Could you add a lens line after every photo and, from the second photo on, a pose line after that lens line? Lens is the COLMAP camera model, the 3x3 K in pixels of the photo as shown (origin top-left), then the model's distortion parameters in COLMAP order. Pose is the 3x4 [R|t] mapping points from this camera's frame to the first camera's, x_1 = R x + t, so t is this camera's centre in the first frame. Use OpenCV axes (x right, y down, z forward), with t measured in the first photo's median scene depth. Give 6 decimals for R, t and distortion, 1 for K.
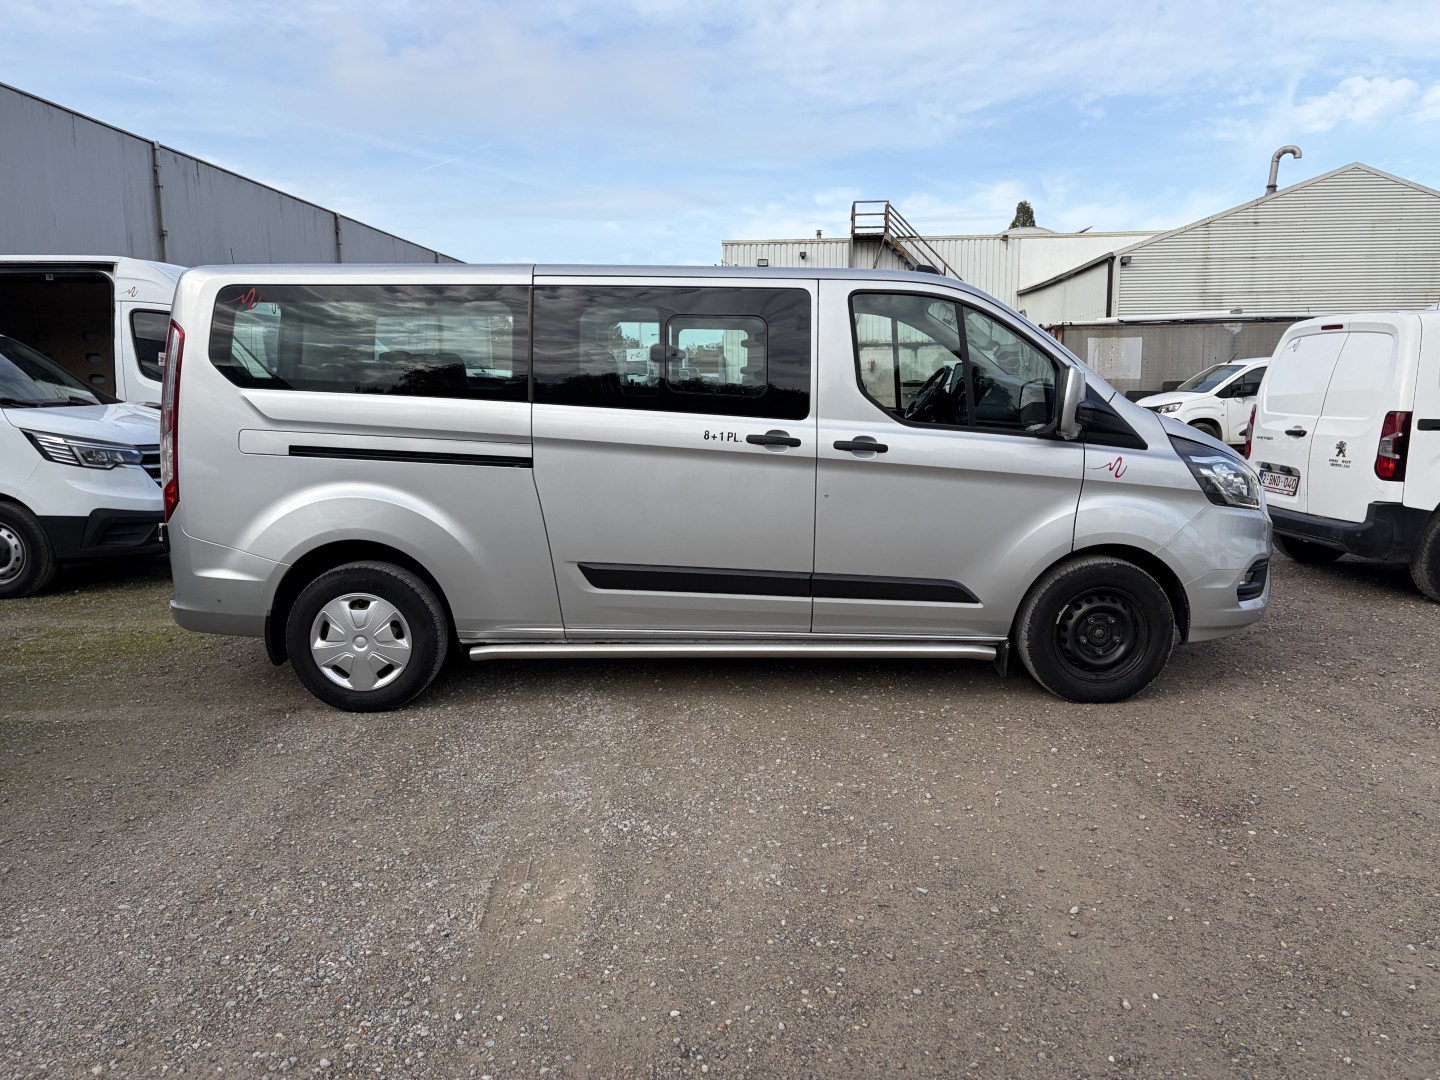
lens RADIAL K [[1081.5, 0, 742.9], [0, 1081.5, 537.3], [0, 0, 1]] dist [0.064948, -0.065557]
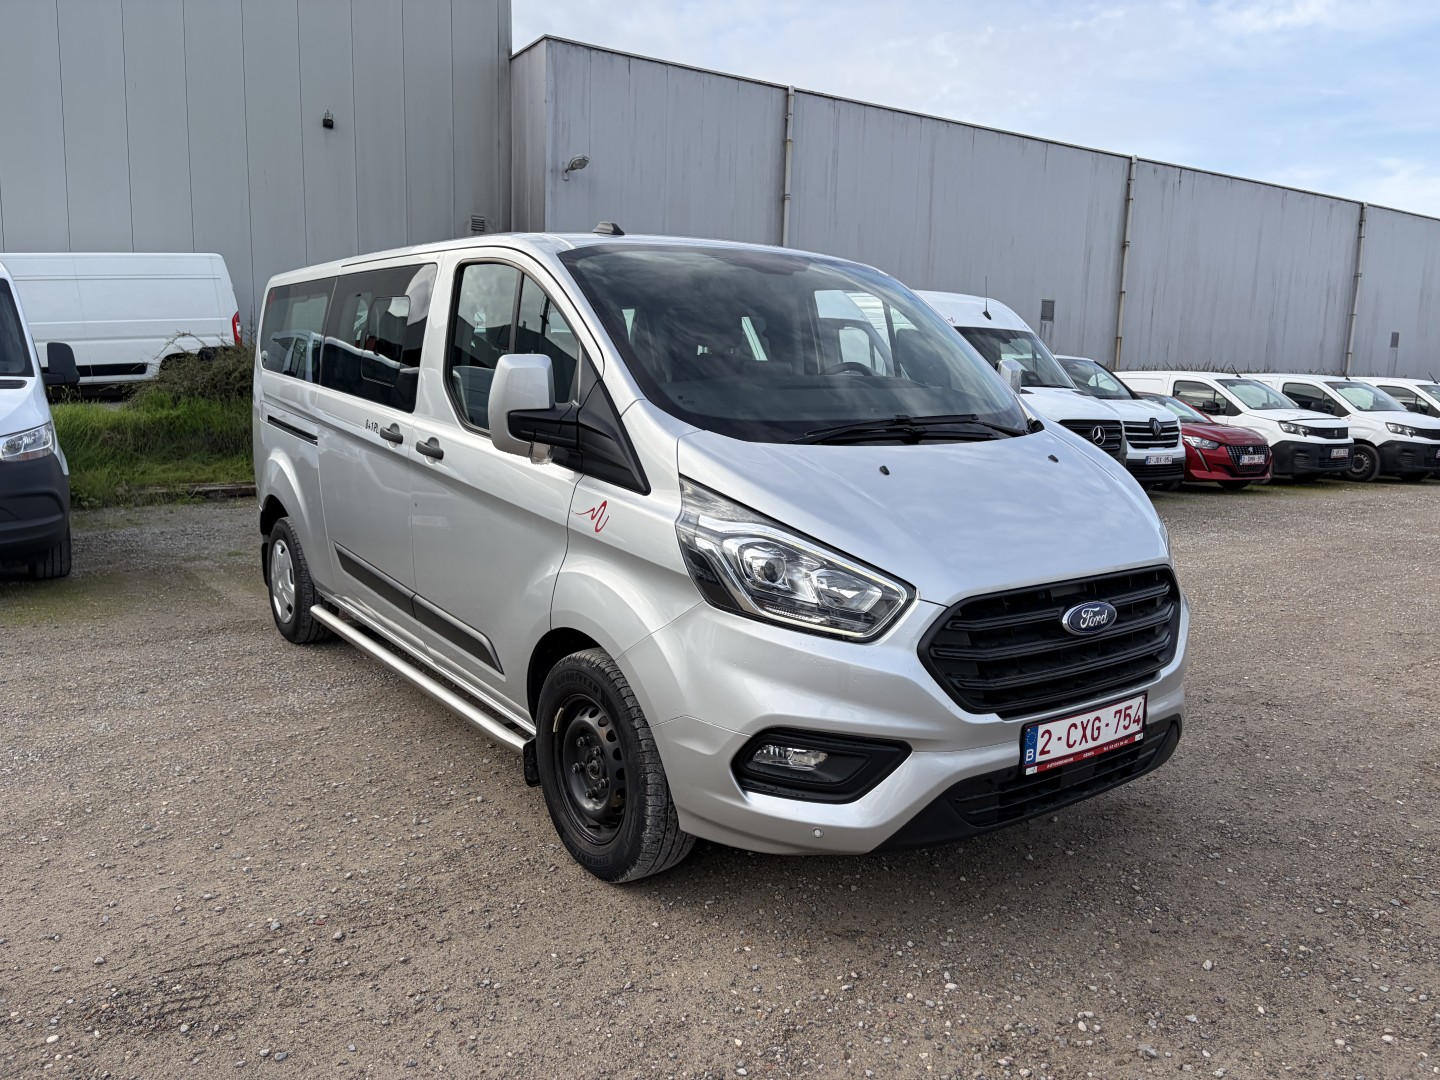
lens RADIAL K [[1081.5, 0, 706.5], [0, 1081.5, 531.1], [0, 0, 1]] dist [0.064948, -0.065557]
pose [[0.569691, 0.137034, -0.810354, 0.889616], [-0.147299, 0.987060, 0.063362, -0.104348], [0.808551, 0.083267, 0.582505, 0.674298]]
